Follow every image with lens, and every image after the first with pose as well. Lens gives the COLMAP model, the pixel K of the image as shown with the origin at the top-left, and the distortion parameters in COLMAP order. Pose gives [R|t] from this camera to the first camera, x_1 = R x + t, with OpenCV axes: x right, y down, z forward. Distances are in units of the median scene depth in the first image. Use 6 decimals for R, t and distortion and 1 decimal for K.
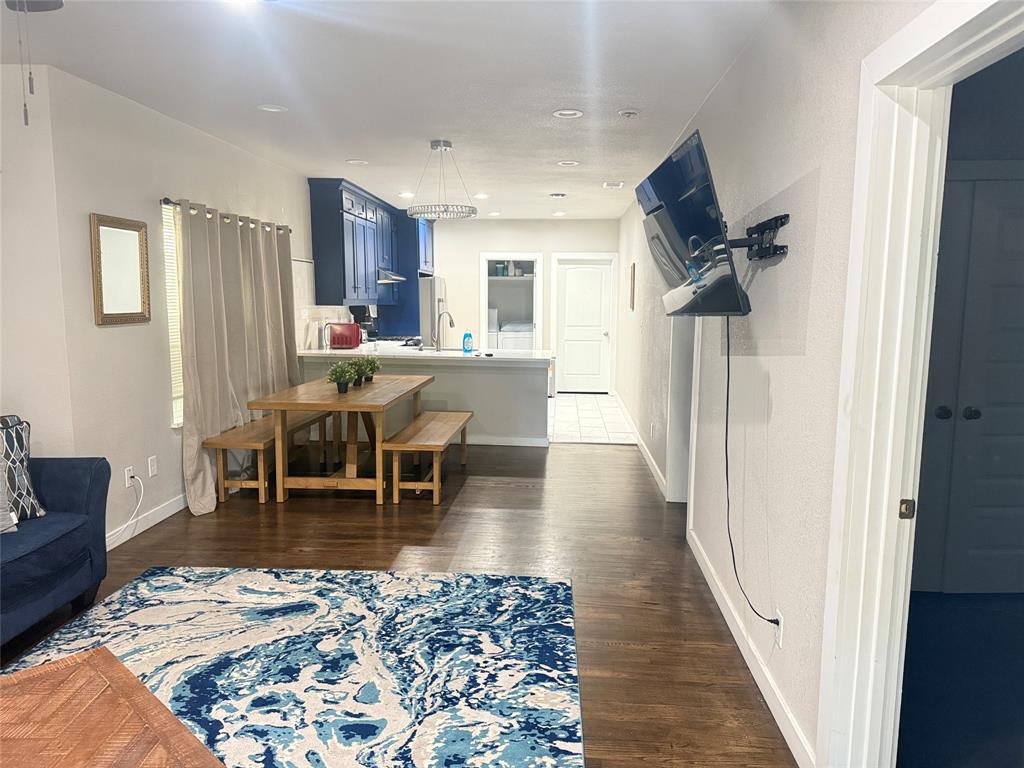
lens RADIAL K [[713.3, 0, 514.2], [0, 713.3, 386.9], [0, 0, 1]] dist [0.073567, -0.096316]
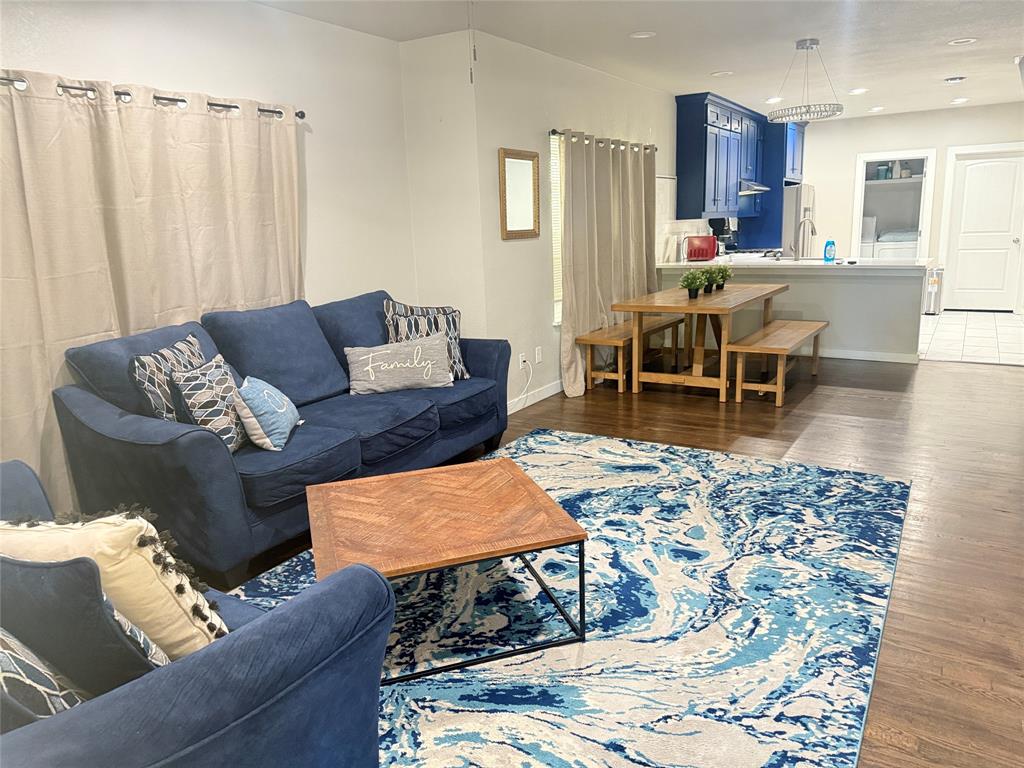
lens RADIAL K [[713.3, 0, 513.1], [0, 713.3, 382.3], [0, 0, 1]] dist [0.073567, -0.096316]
pose [[0.878998, 0.063799, -0.472538, 0.052846], [-0.016106, 0.994416, 0.104299, 0.033679], [0.476553, -0.084068, 0.875117, -0.118302]]
